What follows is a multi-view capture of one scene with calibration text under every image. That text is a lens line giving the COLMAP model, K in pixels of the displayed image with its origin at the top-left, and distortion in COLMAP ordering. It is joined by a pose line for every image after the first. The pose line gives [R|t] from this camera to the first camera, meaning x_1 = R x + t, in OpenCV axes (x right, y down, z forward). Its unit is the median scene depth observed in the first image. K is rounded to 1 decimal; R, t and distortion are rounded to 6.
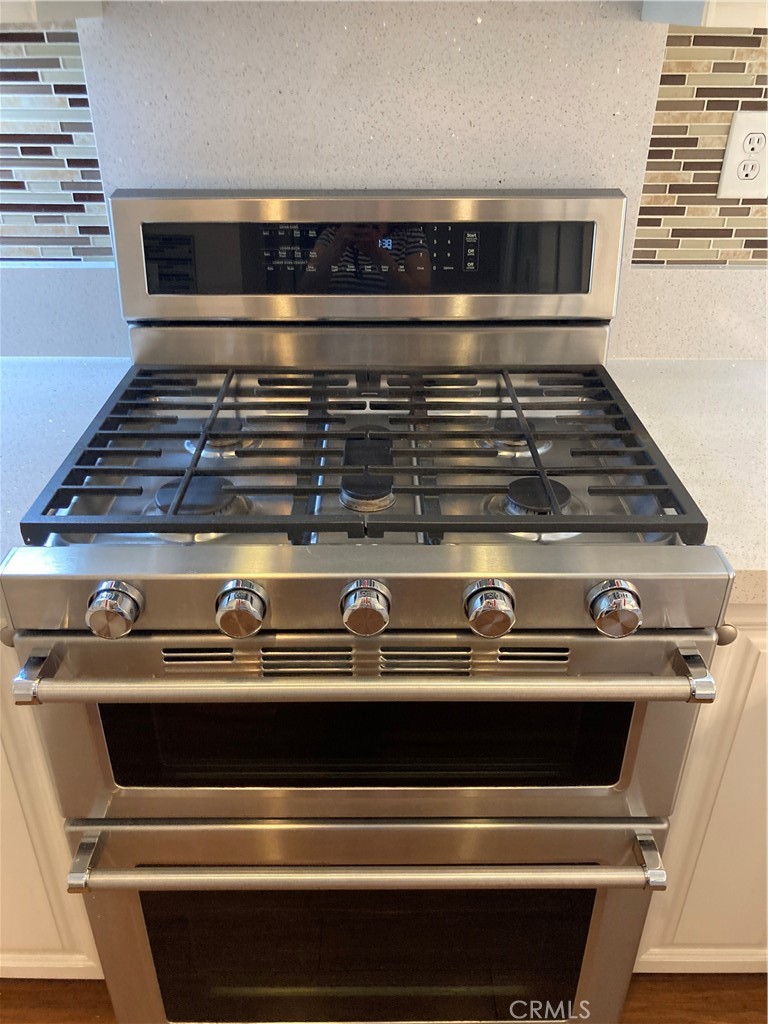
lens RADIAL K [[835.8, 0, 386.6], [0, 835.8, 518.1], [0, 0, 1]] dist [0.002649, -0.018442]
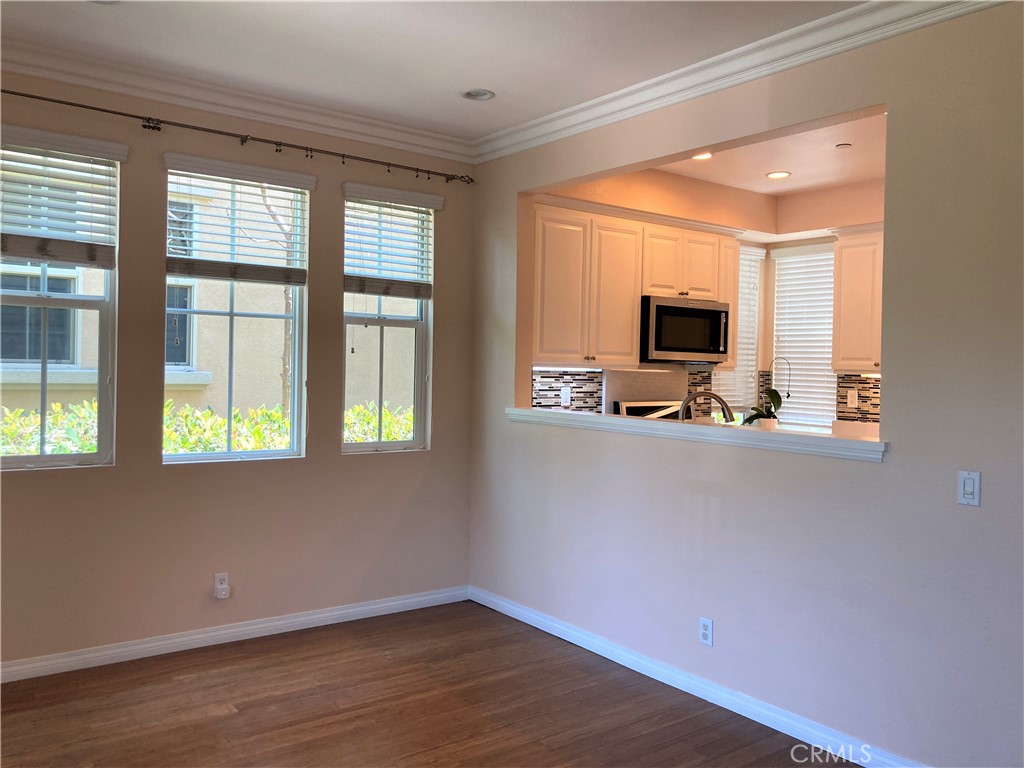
lens RADIAL K [[835.8, 0, 509.5], [0, 835.8, 386.9], [0, 0, 1]] dist [0.002649, -0.018442]
pose [[0.809198, -0.005346, 0.587511, -3.388022], [0.283189, 0.879687, -0.382040, 1.100003], [-0.514784, 0.475522, 0.713355, -1.974682]]
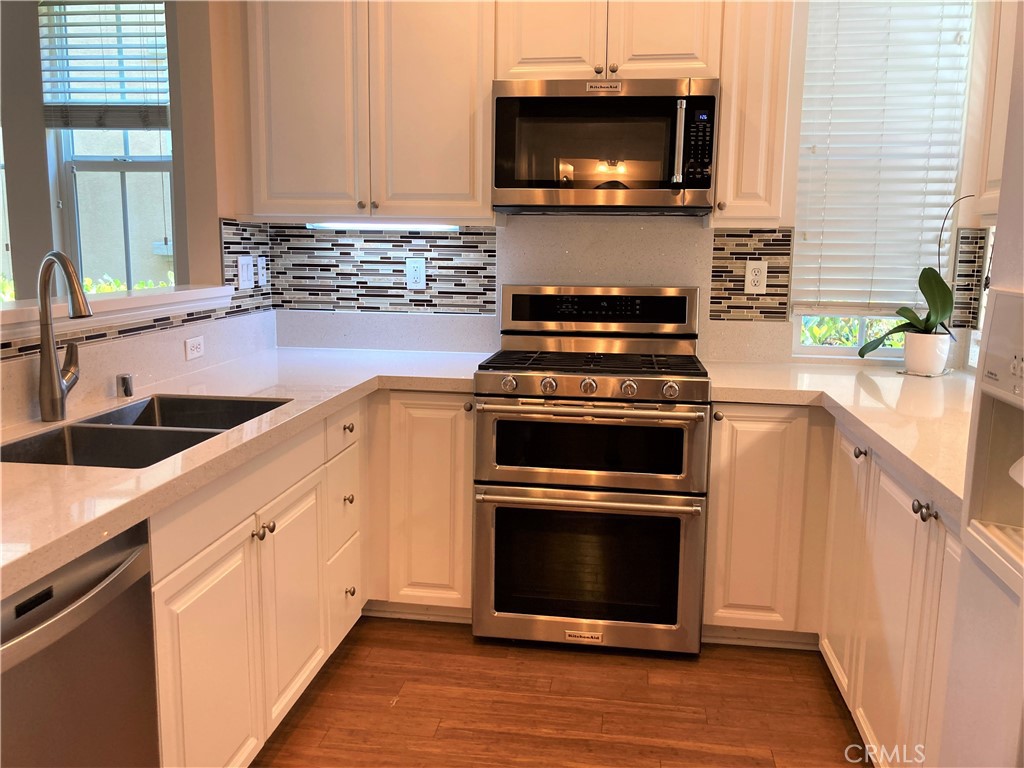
lens RADIAL K [[835.8, 0, 513.0], [0, 835.8, 376.0], [0, 0, 1]] dist [0.002649, -0.018442]
pose [[0.987054, 0.028668, -0.157802, 0.127566], [-0.081385, 0.937342, -0.338773, 0.738556], [0.138203, 0.347230, 0.927541, -1.295197]]
